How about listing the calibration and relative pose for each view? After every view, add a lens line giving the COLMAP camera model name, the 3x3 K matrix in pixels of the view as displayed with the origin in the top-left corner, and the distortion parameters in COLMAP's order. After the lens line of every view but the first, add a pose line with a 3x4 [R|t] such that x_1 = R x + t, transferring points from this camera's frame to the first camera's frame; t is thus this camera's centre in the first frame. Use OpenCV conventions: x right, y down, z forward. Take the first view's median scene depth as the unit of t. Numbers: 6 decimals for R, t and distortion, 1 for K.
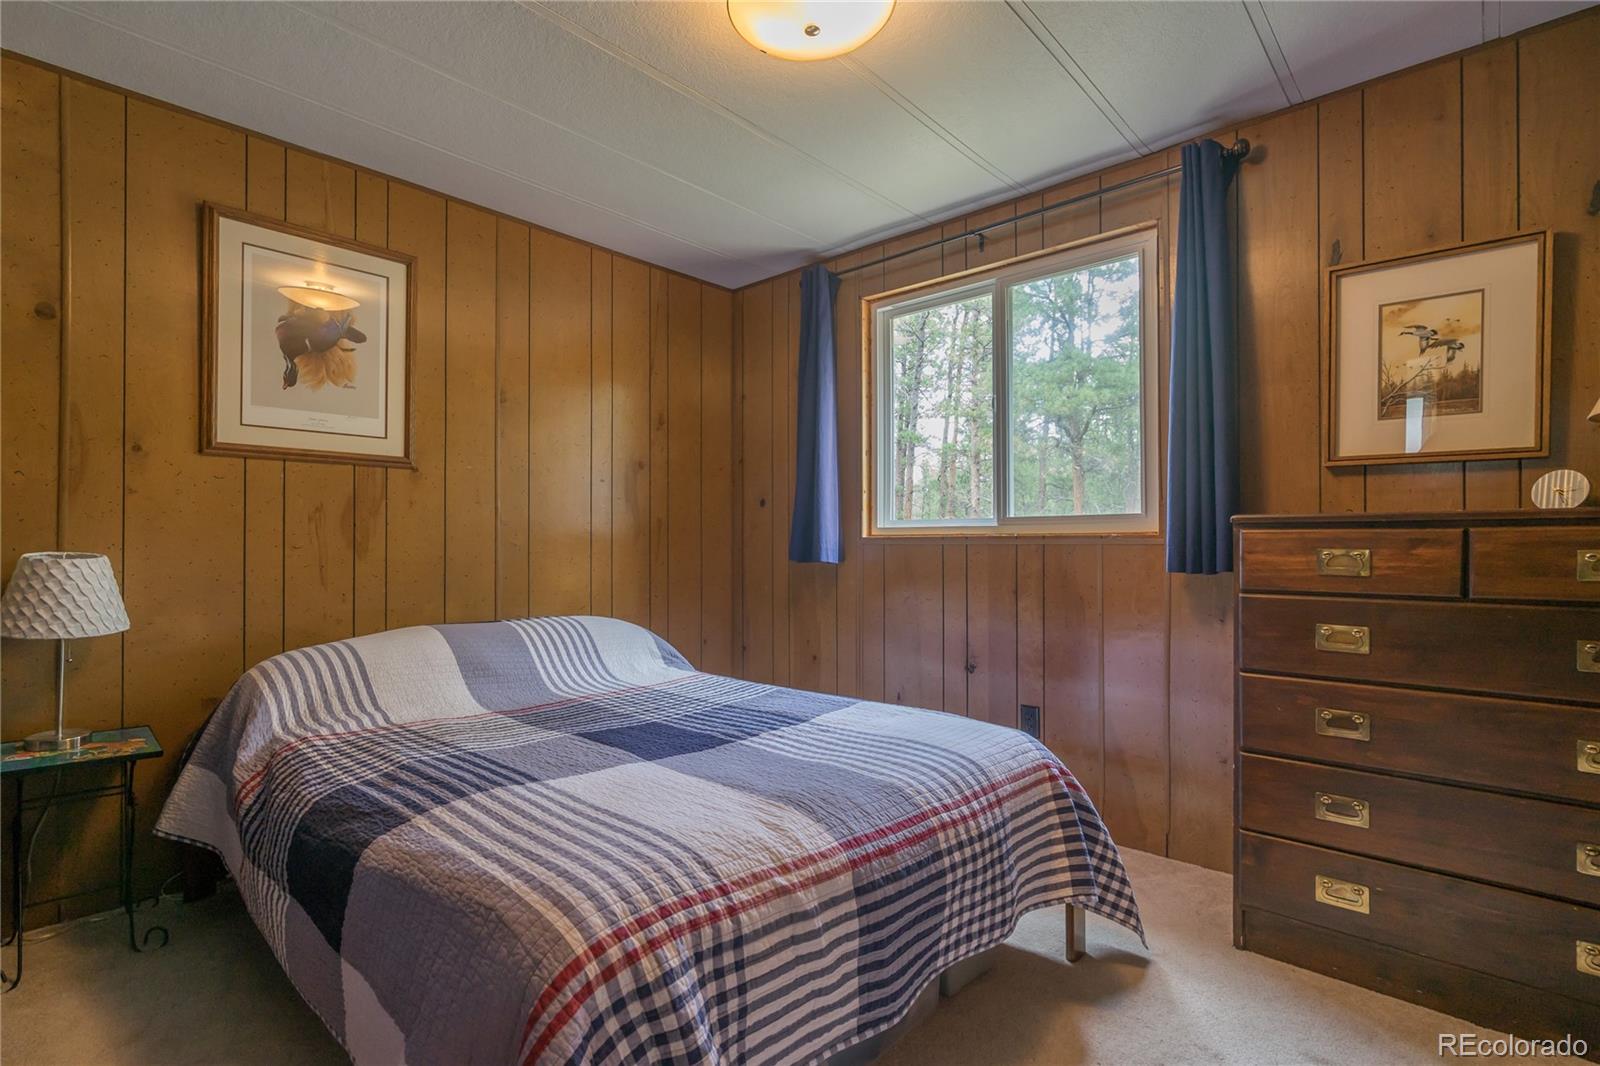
lens RADIAL K [[768.9, 0, 797.9], [0, 768.9, 540.8], [0, 0, 1]] dist [-0.003151, -0.000004]
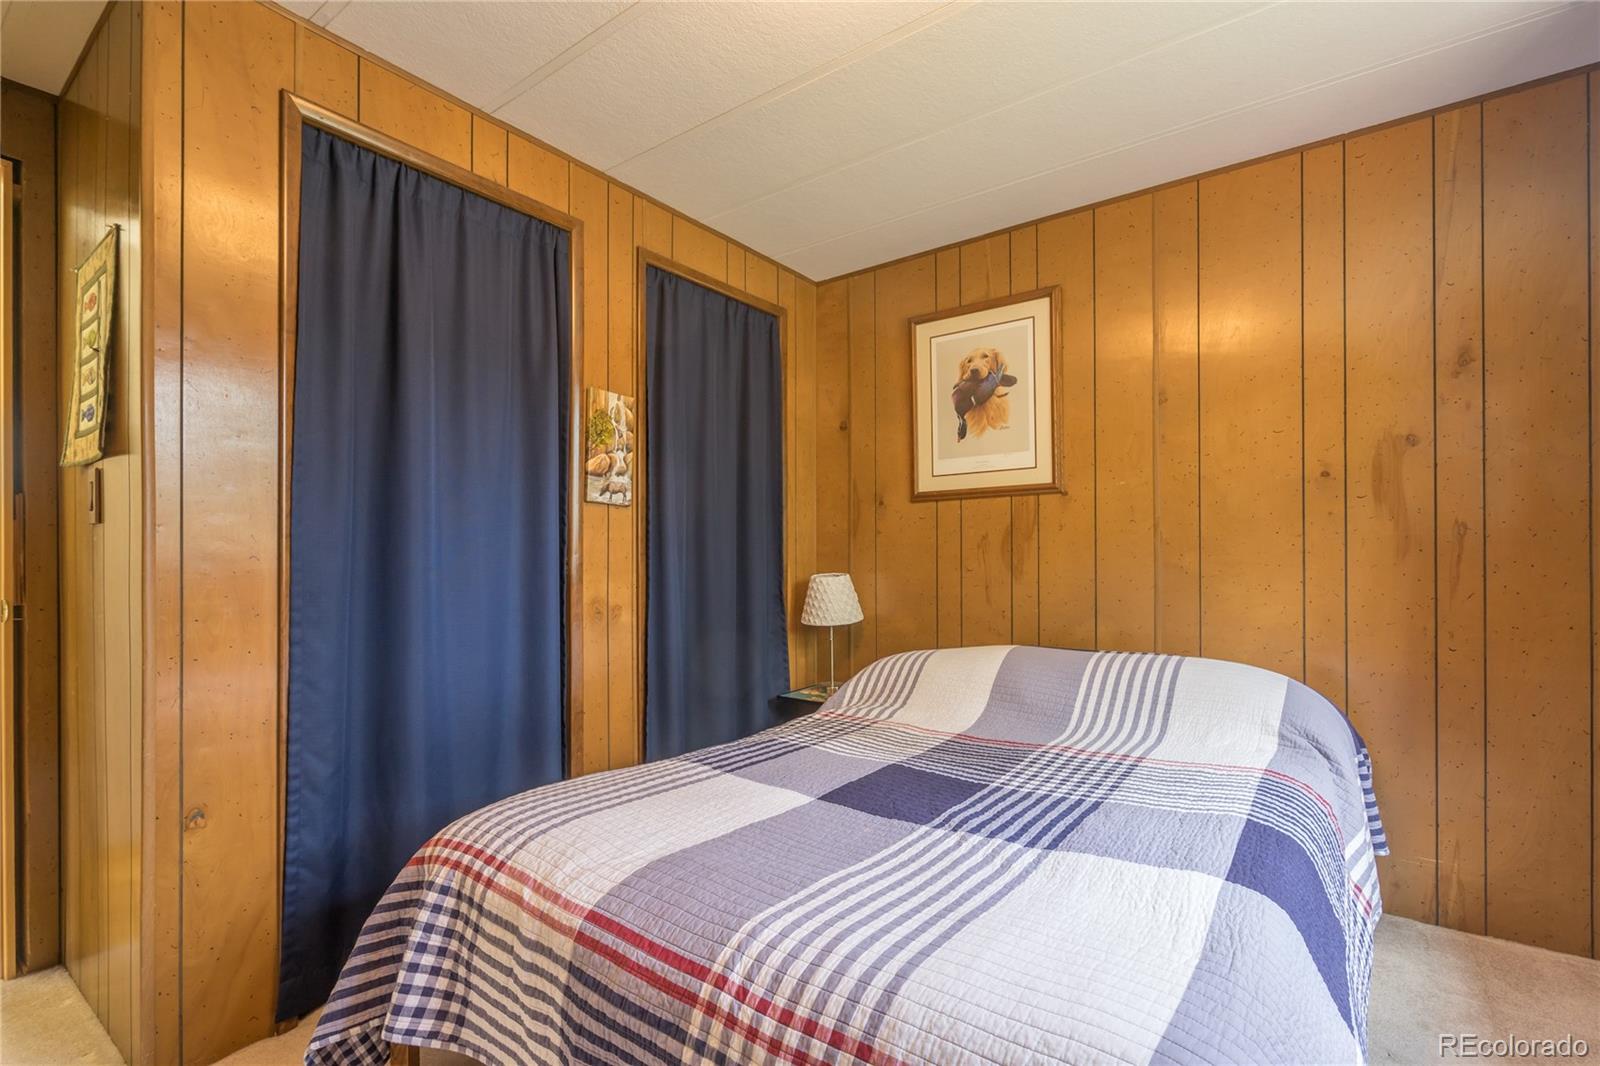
lens RADIAL K [[728.1, 0, 768.6], [0, 728.1, 563.8], [0, 0, 1]] dist [-0.005167, 0.001334]
pose [[0.105257, -0.006078, -0.994426, 0.472958], [0.010066, 0.999937, -0.005046, 0.001274], [0.994394, -0.009479, 0.105312, 0.581626]]
